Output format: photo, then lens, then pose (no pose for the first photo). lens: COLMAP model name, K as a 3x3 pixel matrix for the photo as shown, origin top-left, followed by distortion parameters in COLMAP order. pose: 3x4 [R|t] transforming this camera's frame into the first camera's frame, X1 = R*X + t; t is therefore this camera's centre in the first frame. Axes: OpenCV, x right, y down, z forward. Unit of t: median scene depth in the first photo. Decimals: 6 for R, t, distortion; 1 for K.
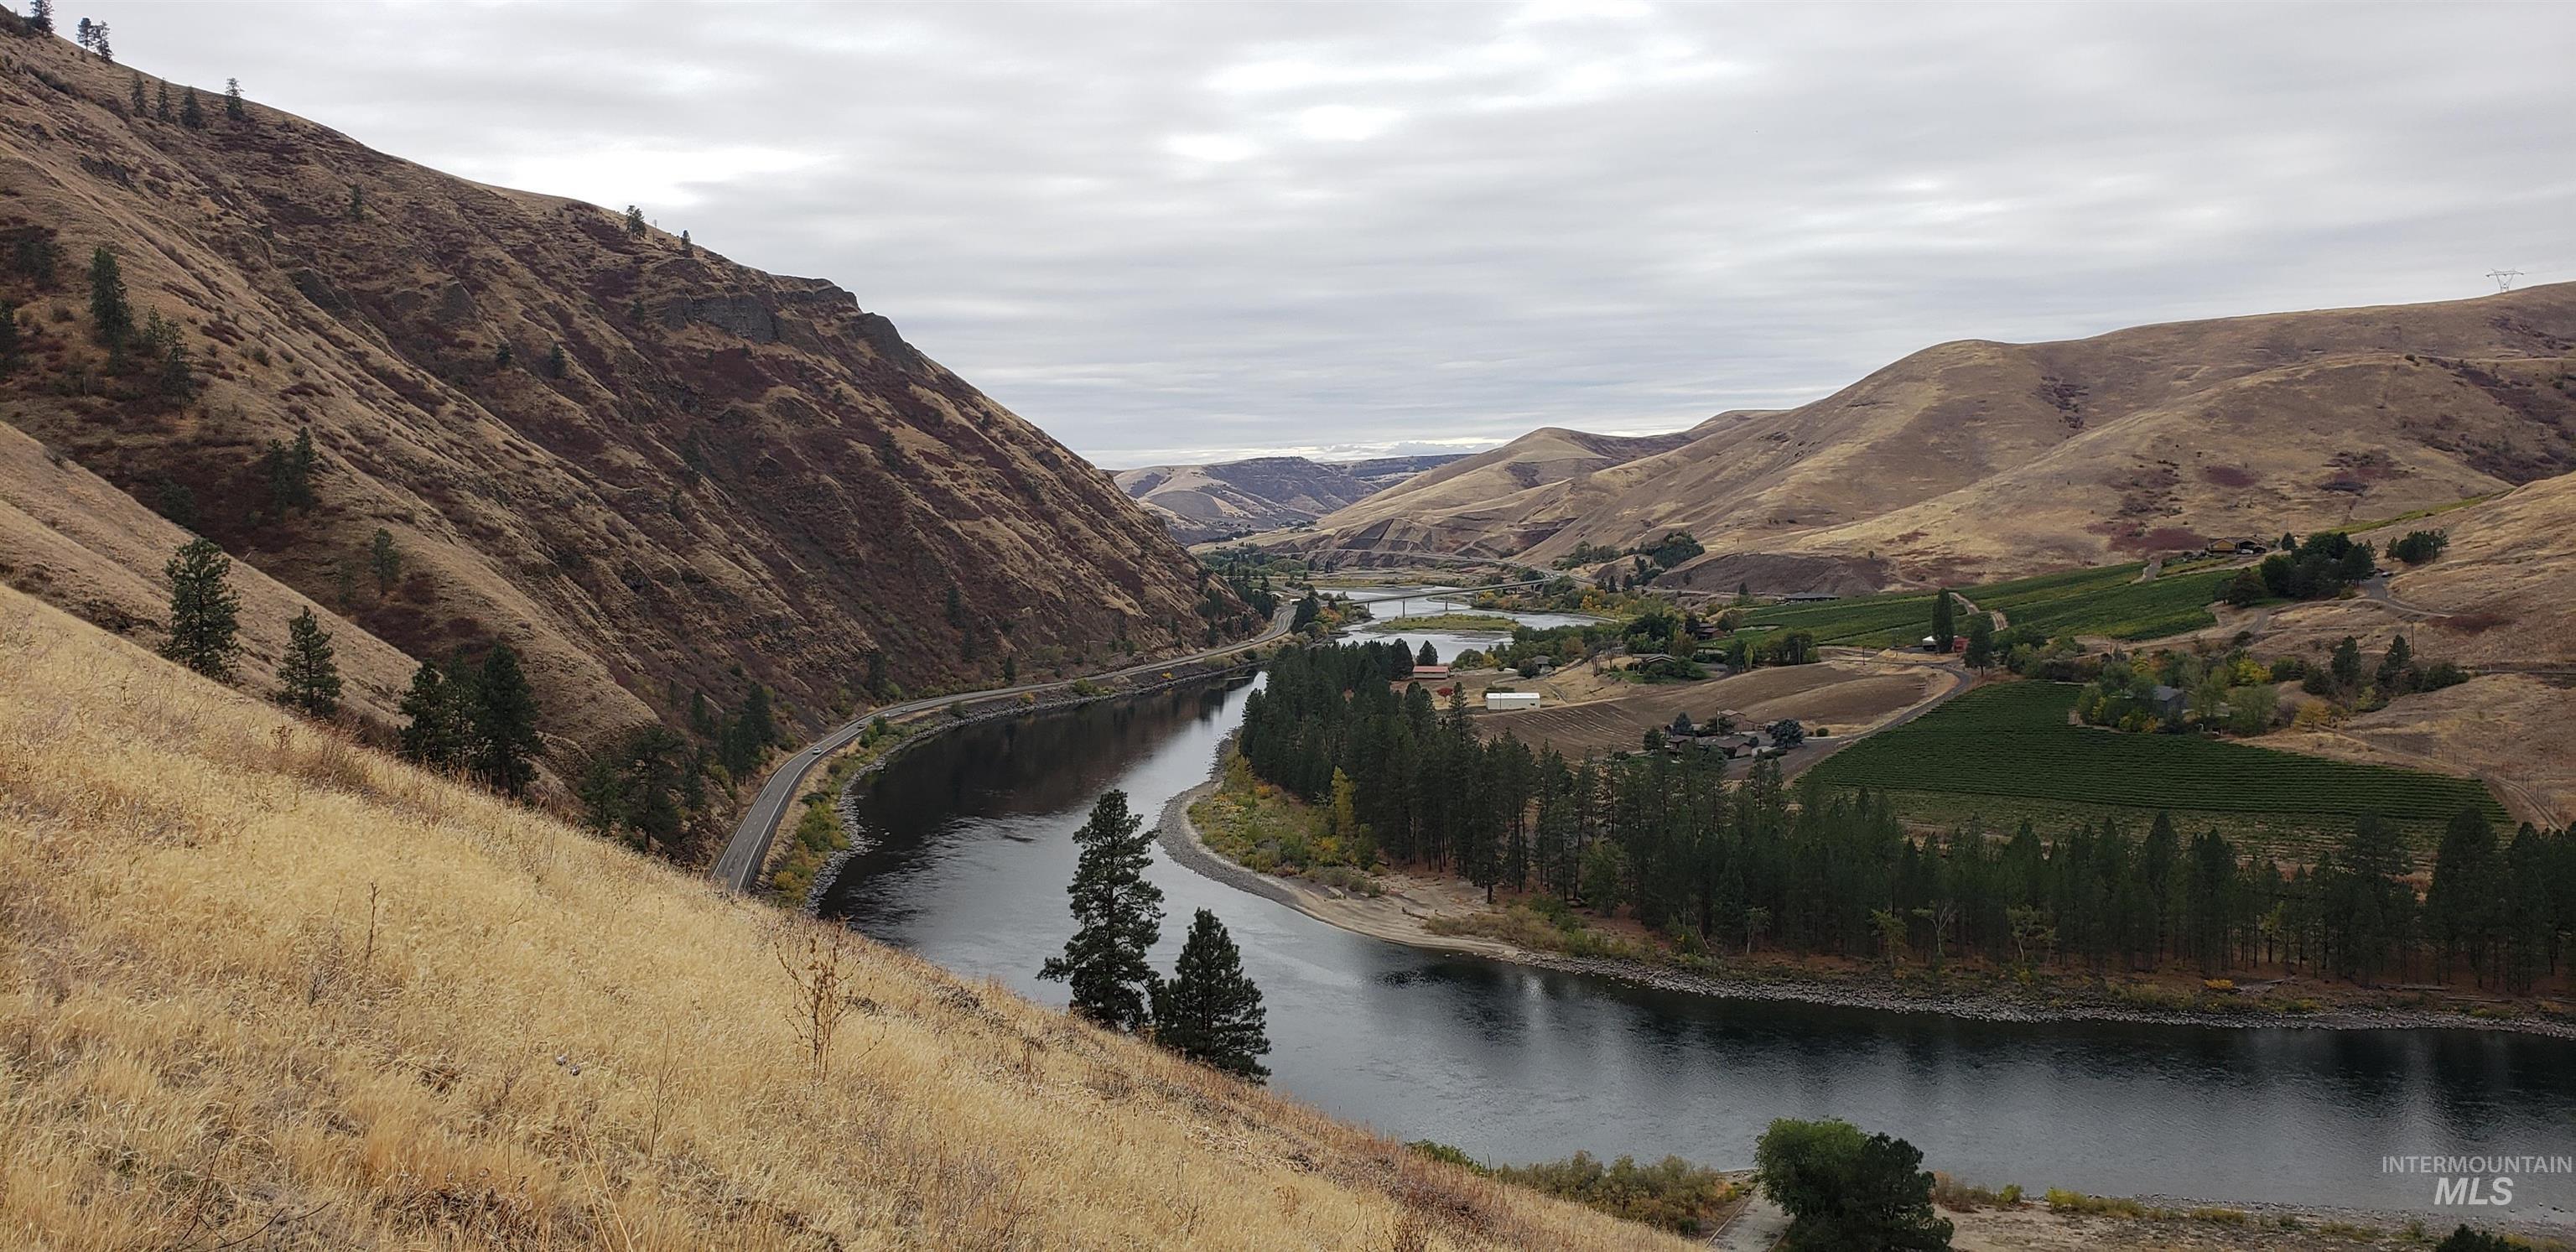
lens RADIAL K [[1962.8, 0, 1230.4], [0, 1962.8, 600.2], [0, 0, 1]] dist [0.045390, -0.065304]
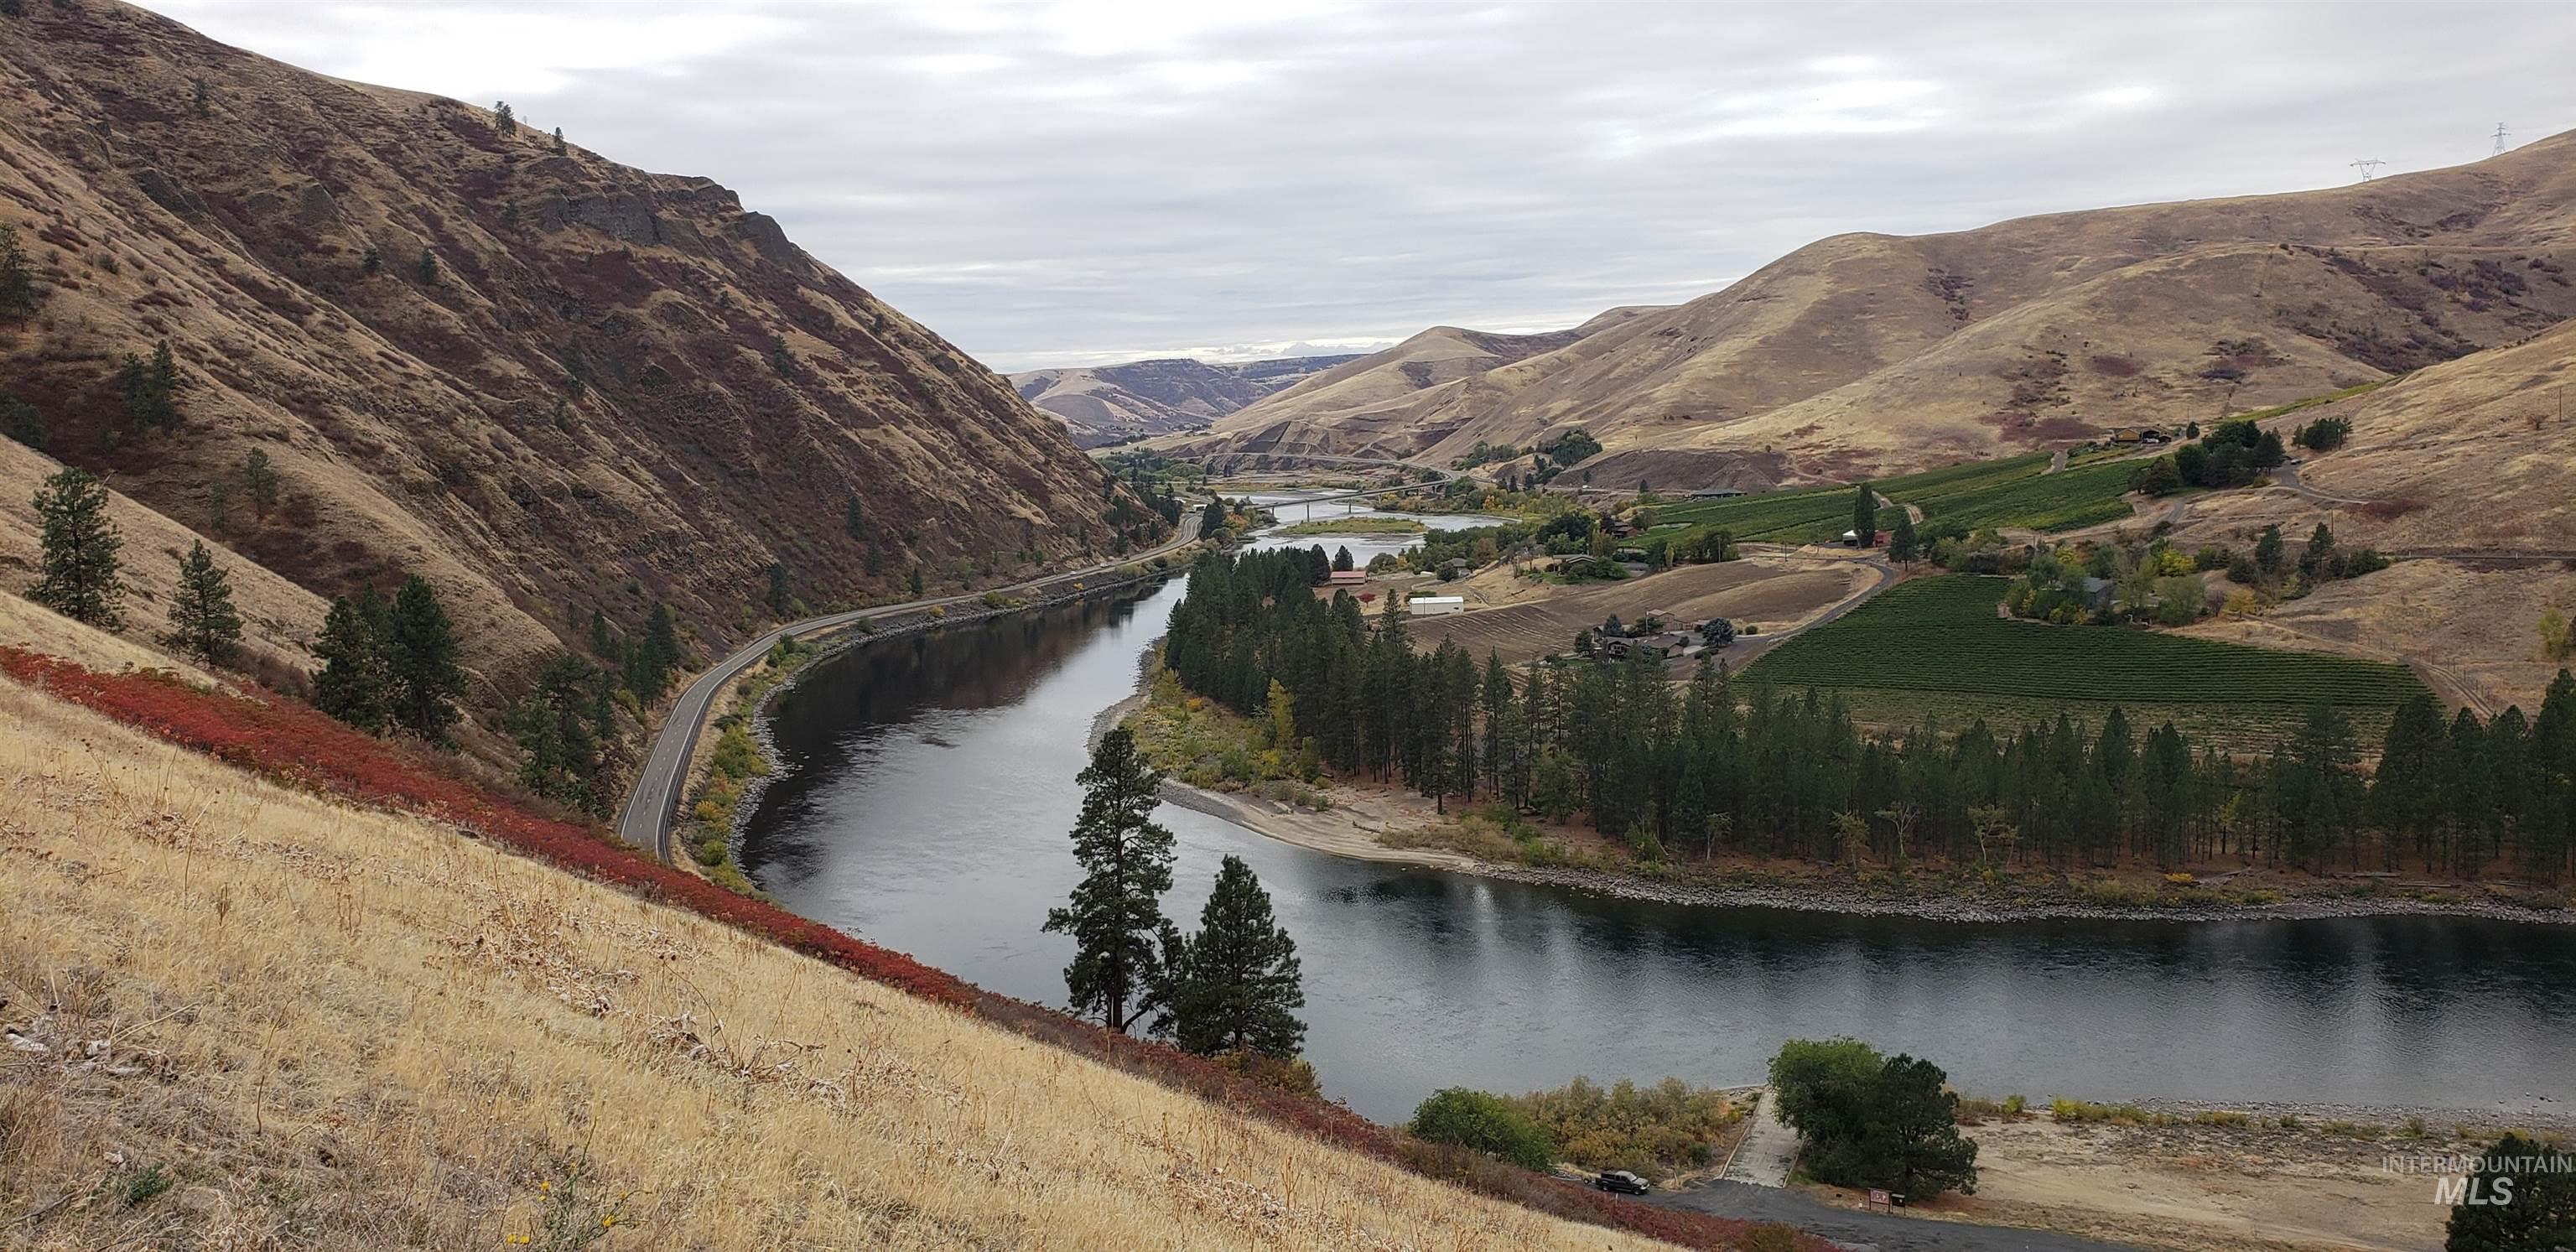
lens RADIAL K [[1962.8, 0, 1252.7], [0, 1962.8, 614.1], [0, 0, 1]] dist [0.045390, -0.065304]
pose [[0.997467, -0.021220, 0.067899, -0.017395], [0.017340, 0.998210, 0.057231, -0.002336], [-0.068992, -0.055909, 0.996049, 0.023297]]
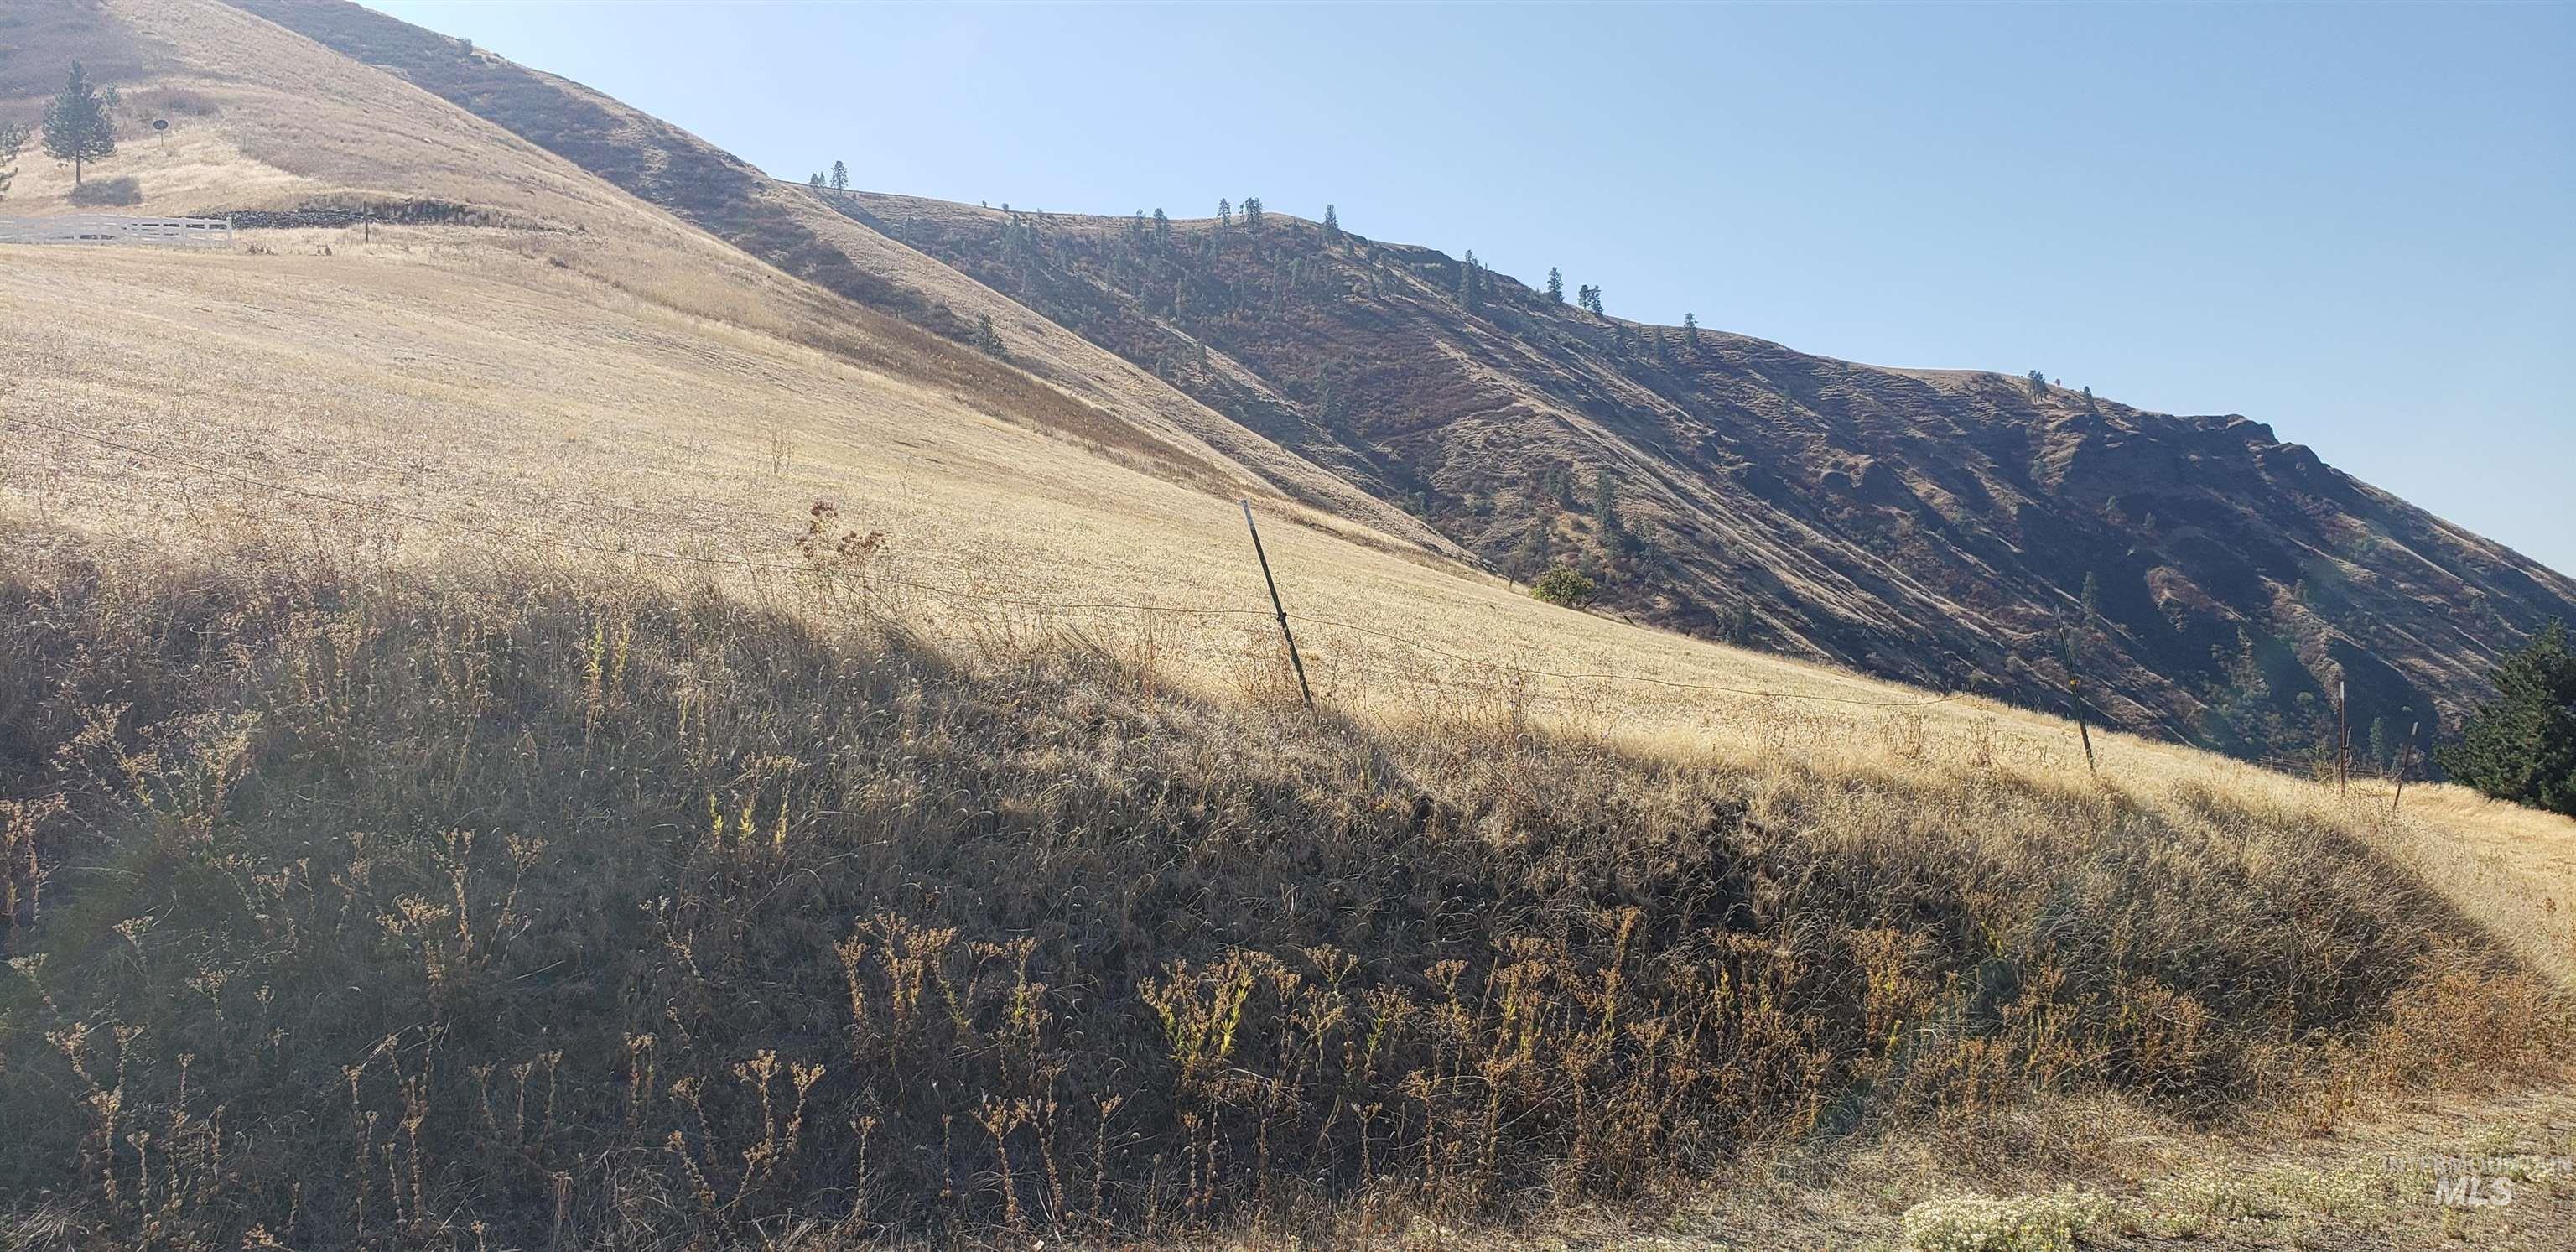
lens RADIAL K [[1962.8, 0, 1268.9], [0, 1962.8, 638.0], [0, 0, 1]] dist [0.045390, -0.065304]
pose [[0.775750, -0.045215, -0.629419, 0.066625], [0.008442, 0.998084, -0.061294, 0.010300], [0.630984, 0.042235, 0.774645, -0.130031]]
